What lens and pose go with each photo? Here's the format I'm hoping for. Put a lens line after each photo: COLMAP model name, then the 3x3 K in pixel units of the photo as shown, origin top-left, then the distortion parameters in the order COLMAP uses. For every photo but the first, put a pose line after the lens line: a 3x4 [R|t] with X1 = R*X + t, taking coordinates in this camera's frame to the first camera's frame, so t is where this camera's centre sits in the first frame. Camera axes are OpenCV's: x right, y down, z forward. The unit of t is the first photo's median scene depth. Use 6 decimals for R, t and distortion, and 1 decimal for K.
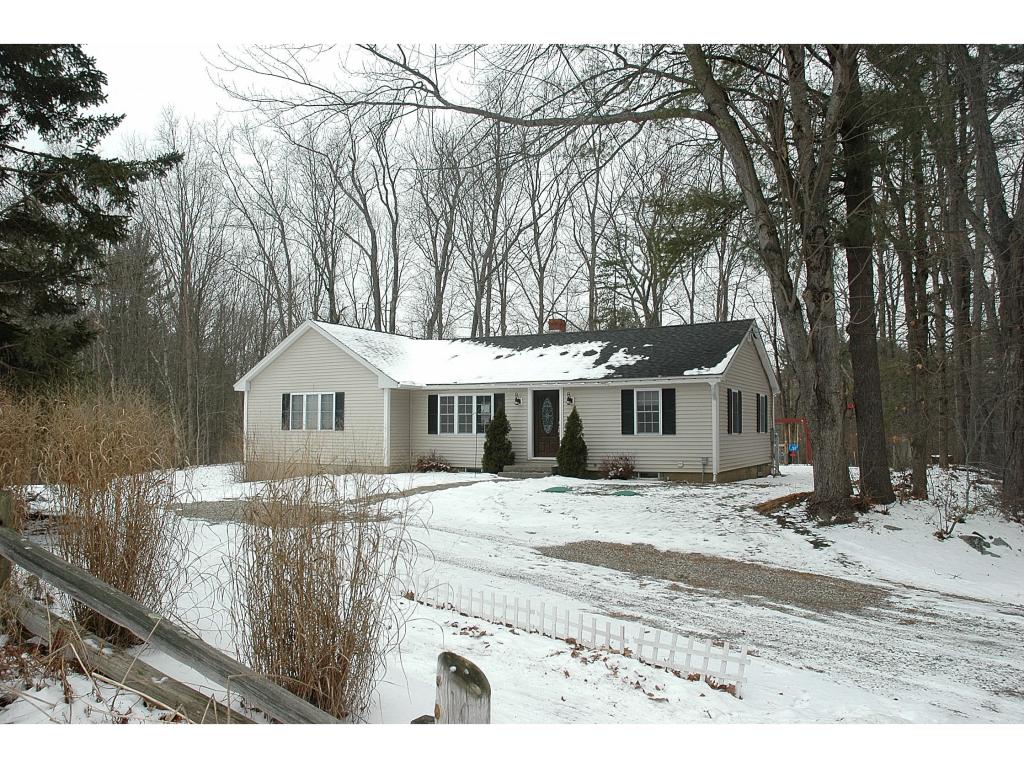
lens RADIAL K [[807.5, 0, 517.6], [0, 807.5, 384.5], [0, 0, 1]] dist [-0.180390, 0.177252]
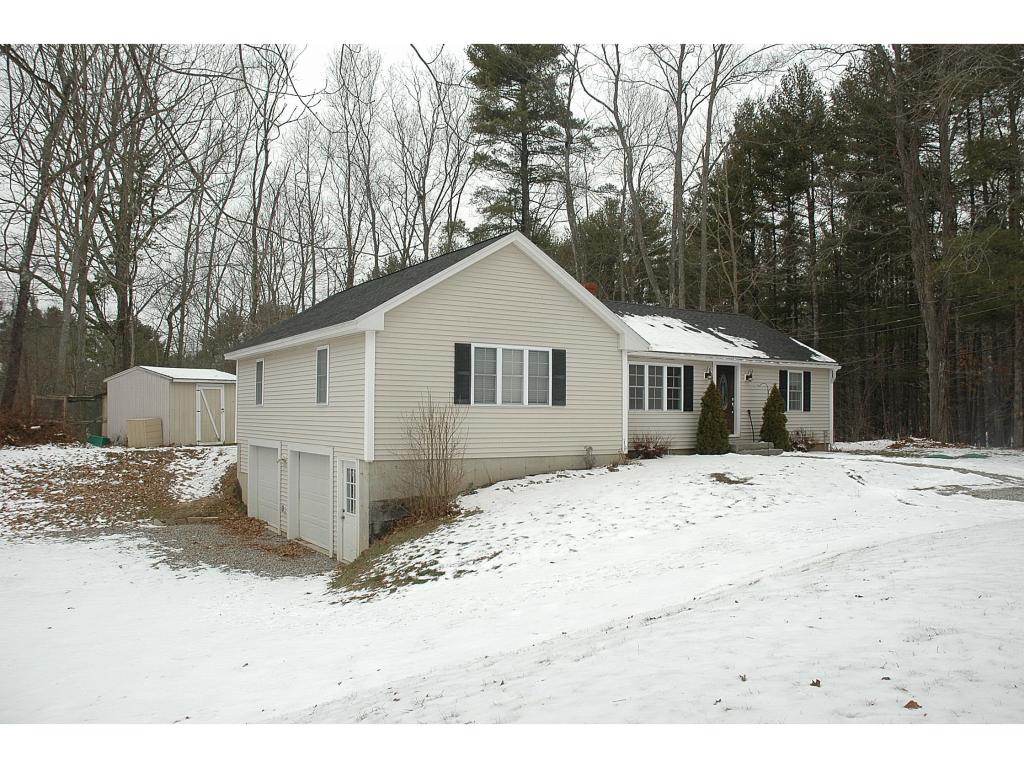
lens RADIAL K [[807.5, 0, 517.6], [0, 807.5, 384.5], [0, 0, 1]] dist [-0.180390, 0.177252]
pose [[0.457382, 0.029757, 0.888772, -0.883340], [-0.059240, 0.998239, -0.002936, 0.045189], [-0.887295, -0.051308, 0.458339, 0.744338]]
